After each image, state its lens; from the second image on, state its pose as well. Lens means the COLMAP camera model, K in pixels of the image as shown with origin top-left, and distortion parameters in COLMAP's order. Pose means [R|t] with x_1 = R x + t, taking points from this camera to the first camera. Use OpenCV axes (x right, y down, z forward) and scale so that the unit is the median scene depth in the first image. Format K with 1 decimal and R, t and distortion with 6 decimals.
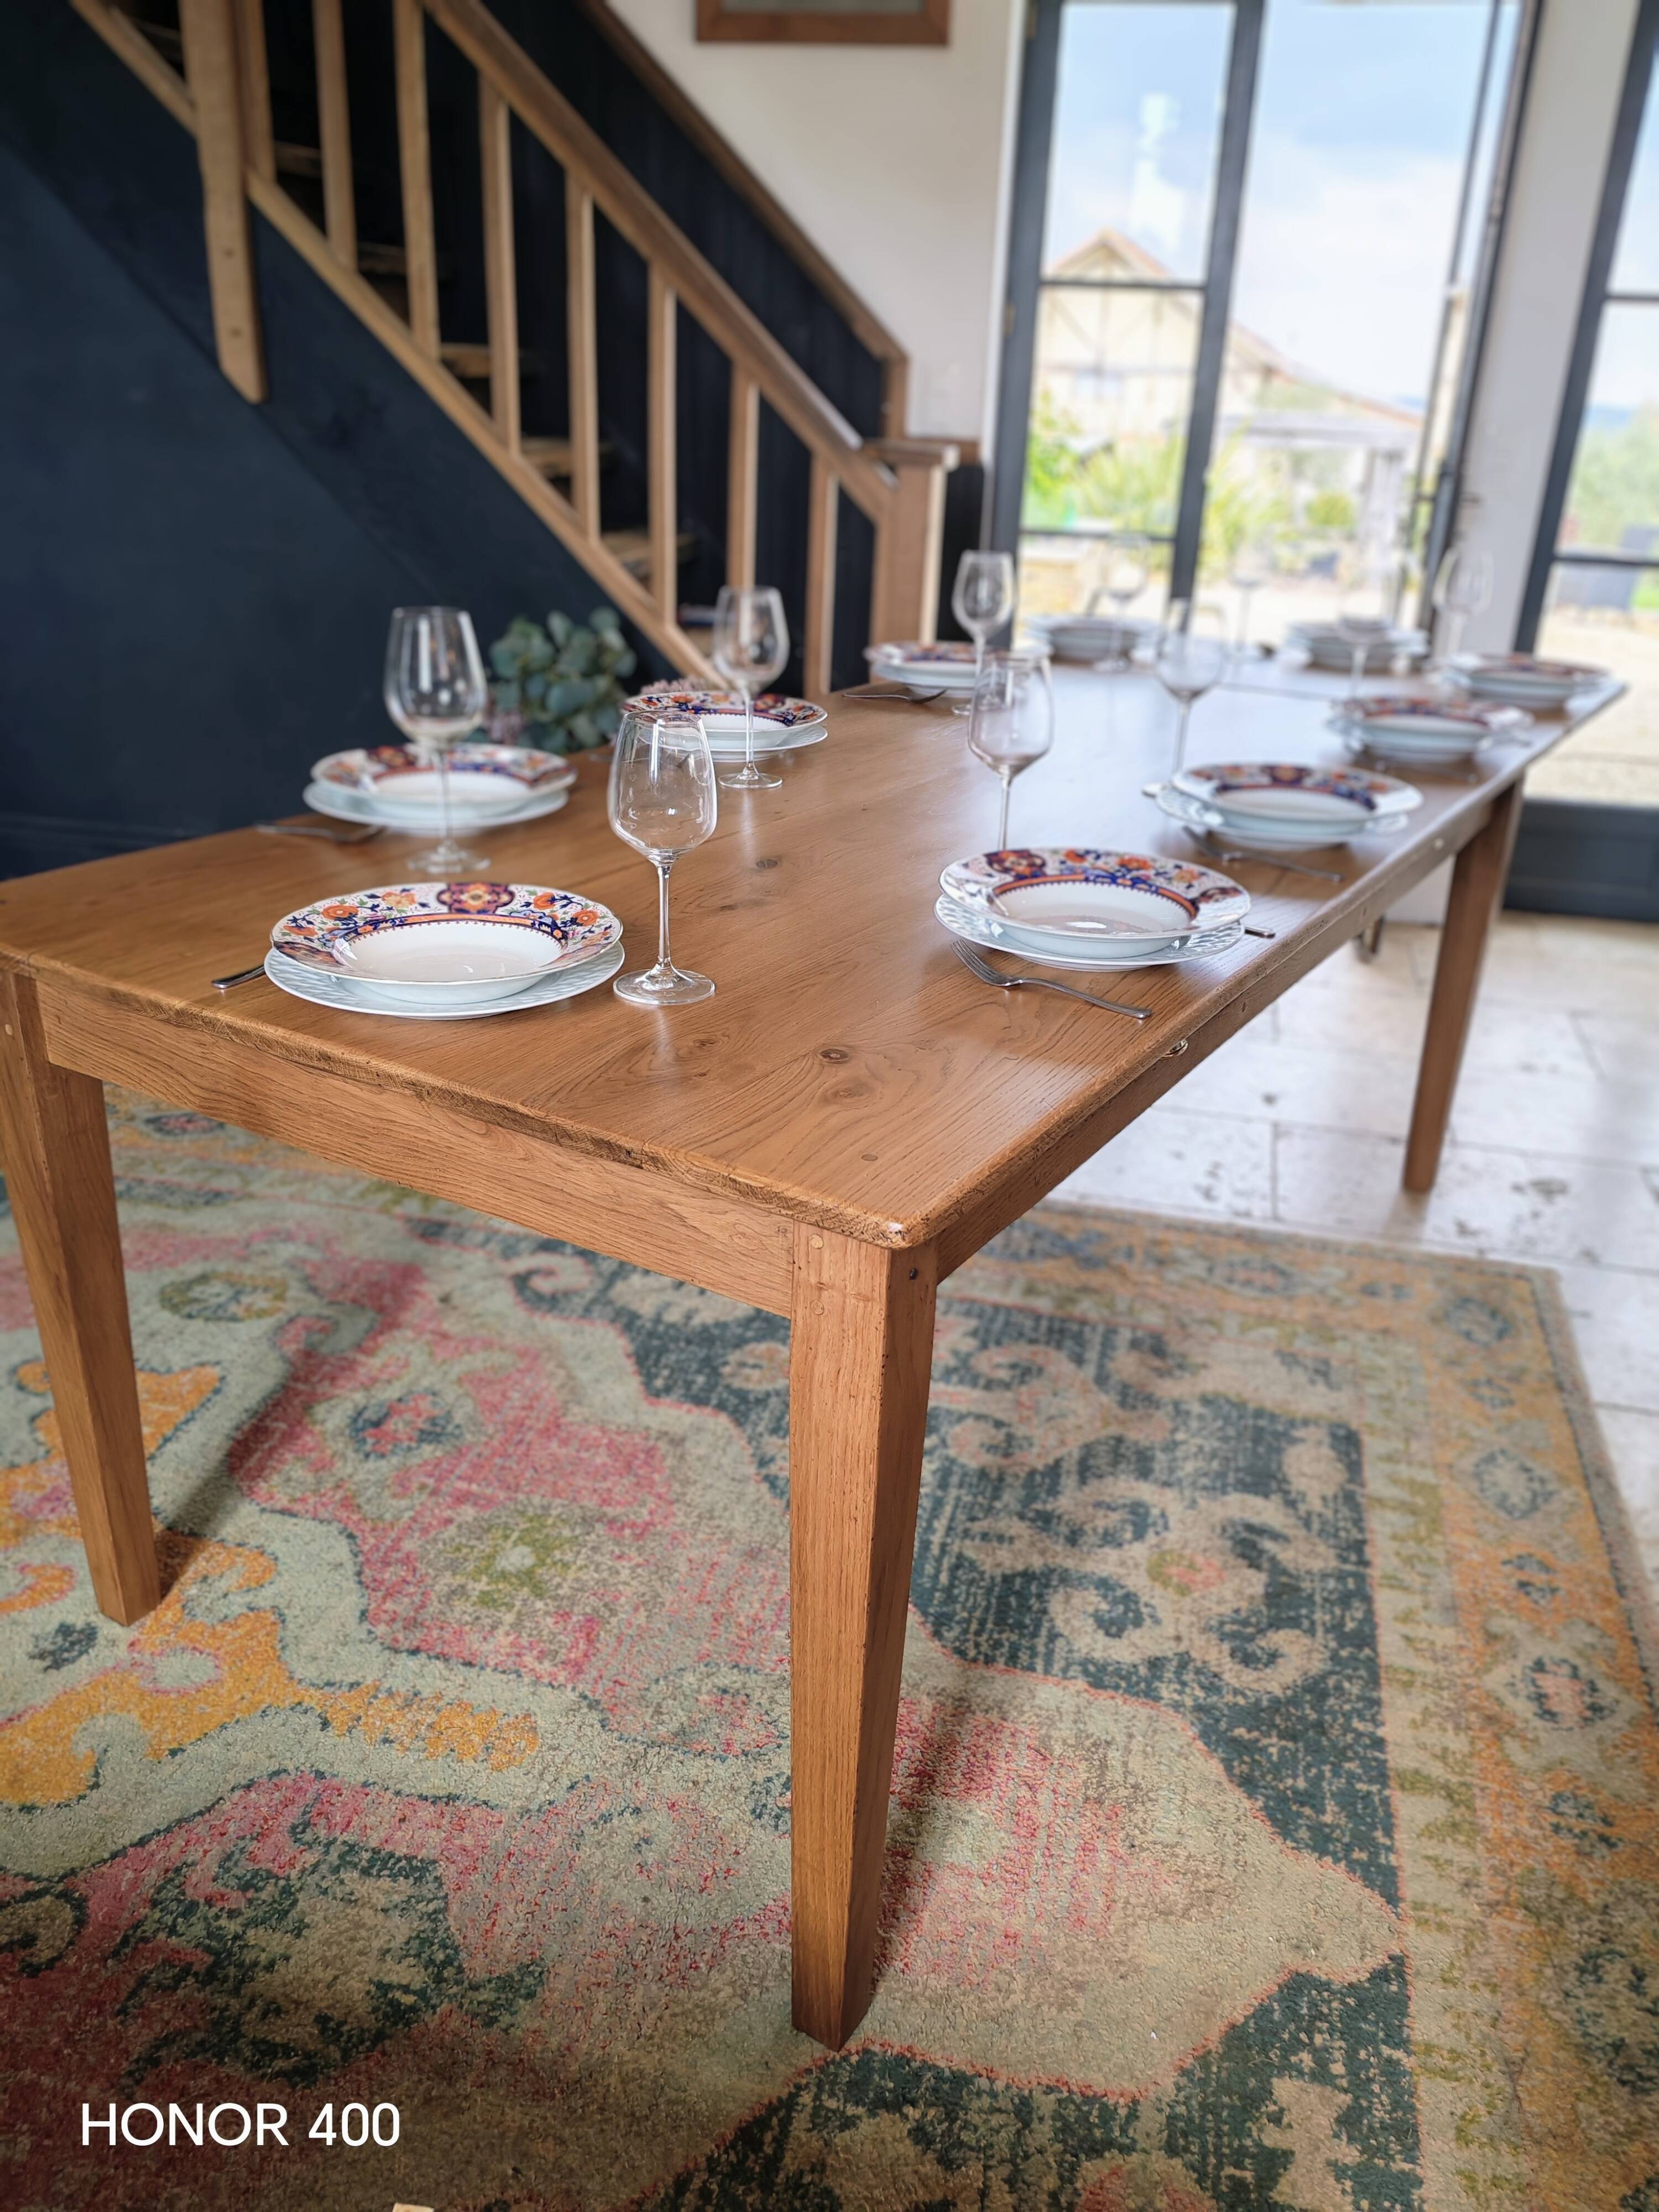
lens RADIAL K [[1668.5, 0, 851.3], [0, 1668.5, 1092.3], [0, 0, 1]] dist [0.077992, -0.105132]
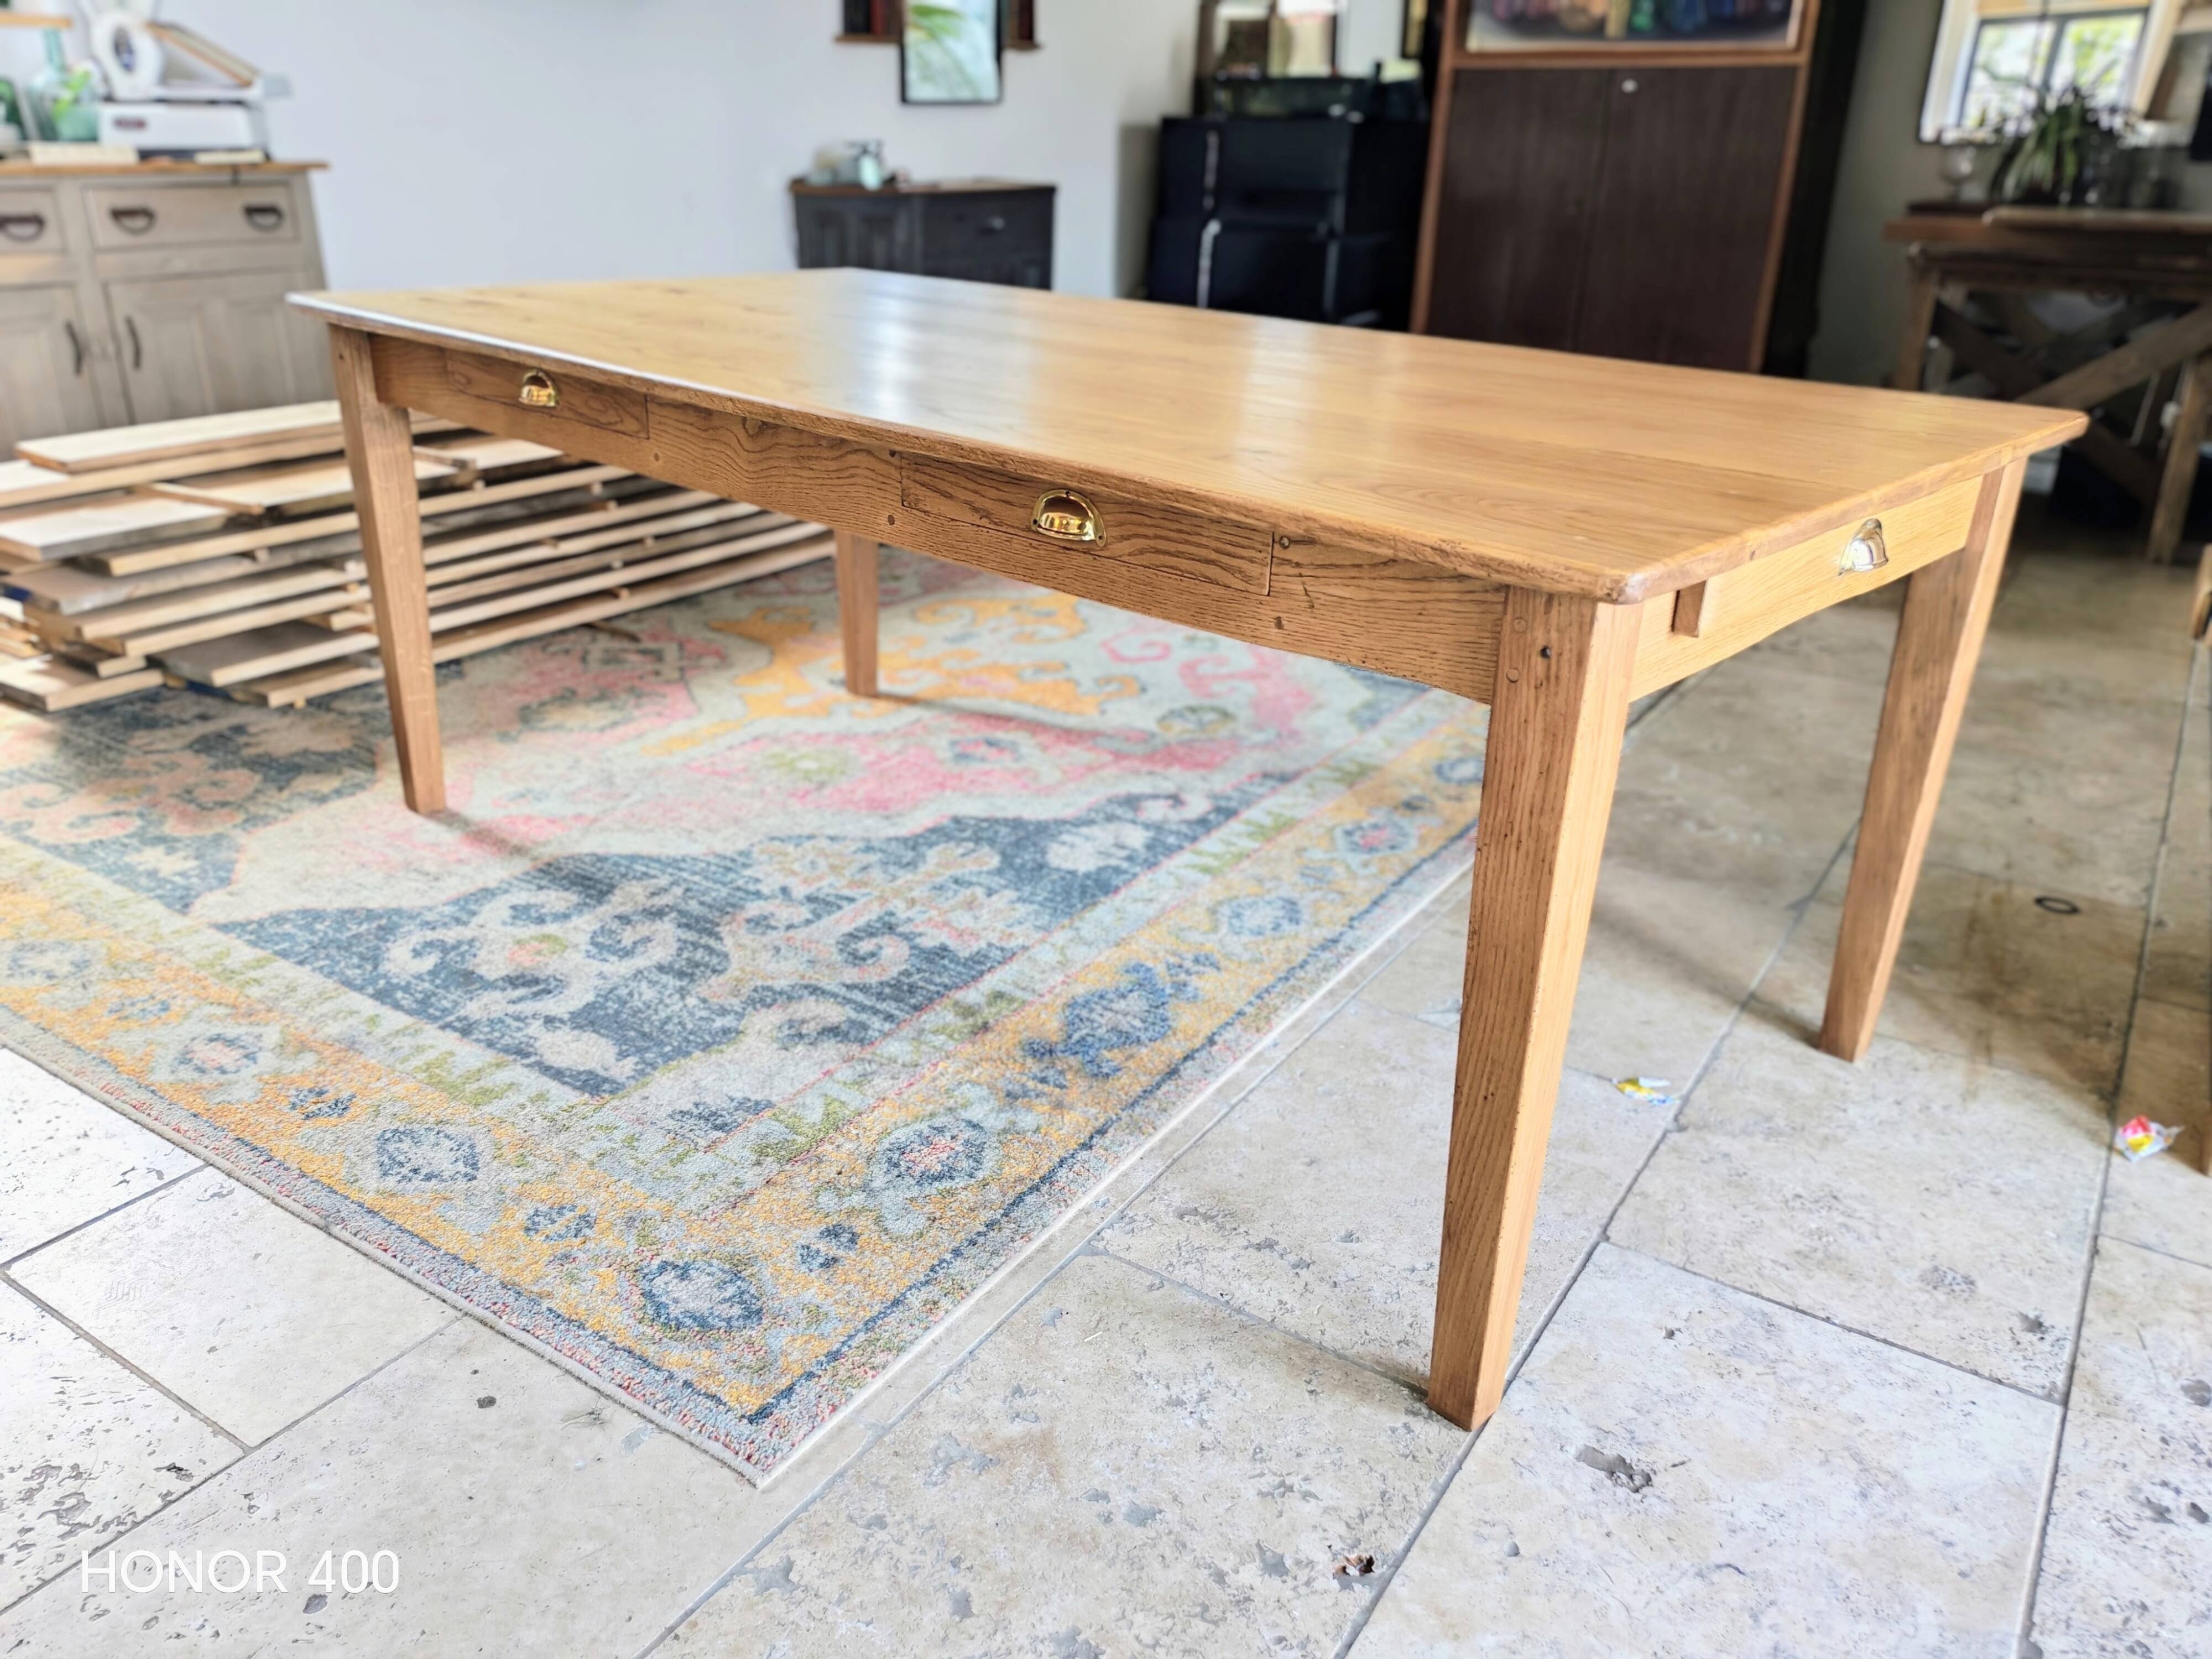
lens RADIAL K [[1668.5, 0, 1095.7], [0, 1668.5, 840.9], [0, 0, 1]] dist [0.077992, -0.105132]
pose [[-0.341532, 0.328145, -0.880725, 1.098344], [-0.401982, 0.796039, 0.452474, -0.474164], [0.849569, 0.508570, -0.139964, 1.489569]]
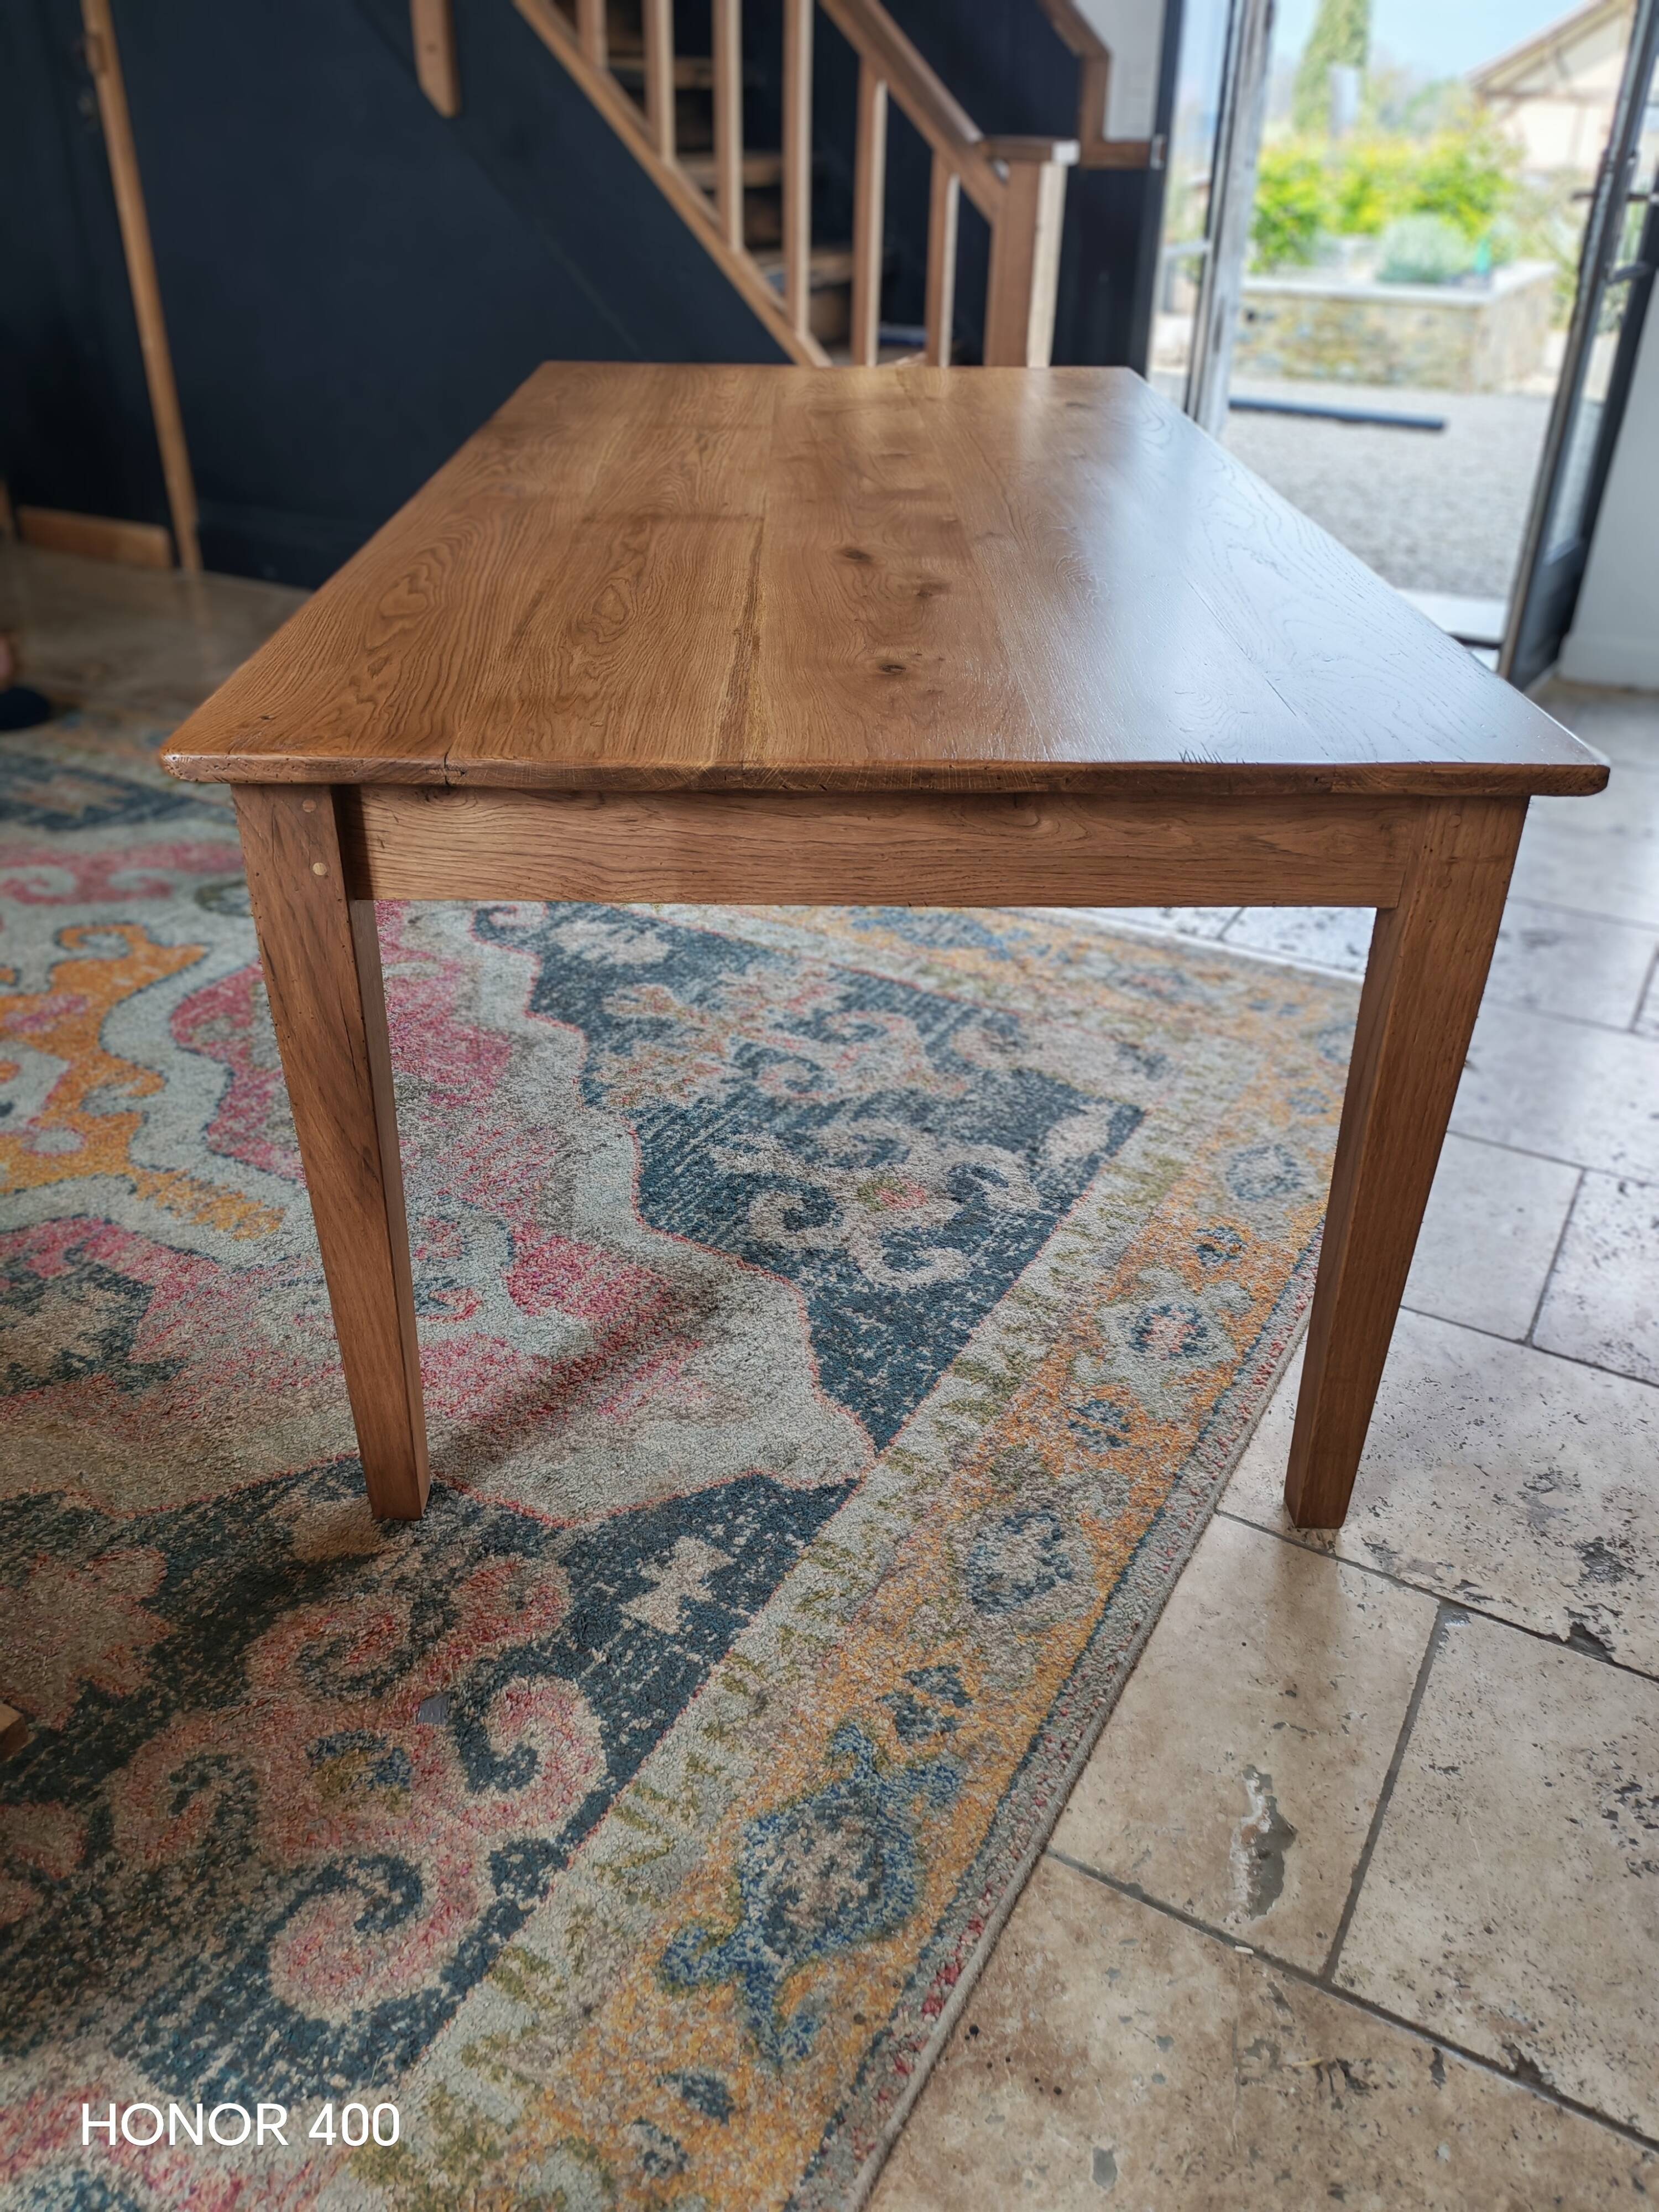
lens RADIAL K [[1668.5, 0, 855.6], [0, 1668.5, 1077.8], [0, 0, 1]] dist [0.077992, -0.105132]
pose [[0.961868, 0.116946, -0.247254, 0.445942], [-0.088417, 0.988394, 0.123528, 0.078090], [0.258830, -0.096956, 0.961044, -0.050732]]
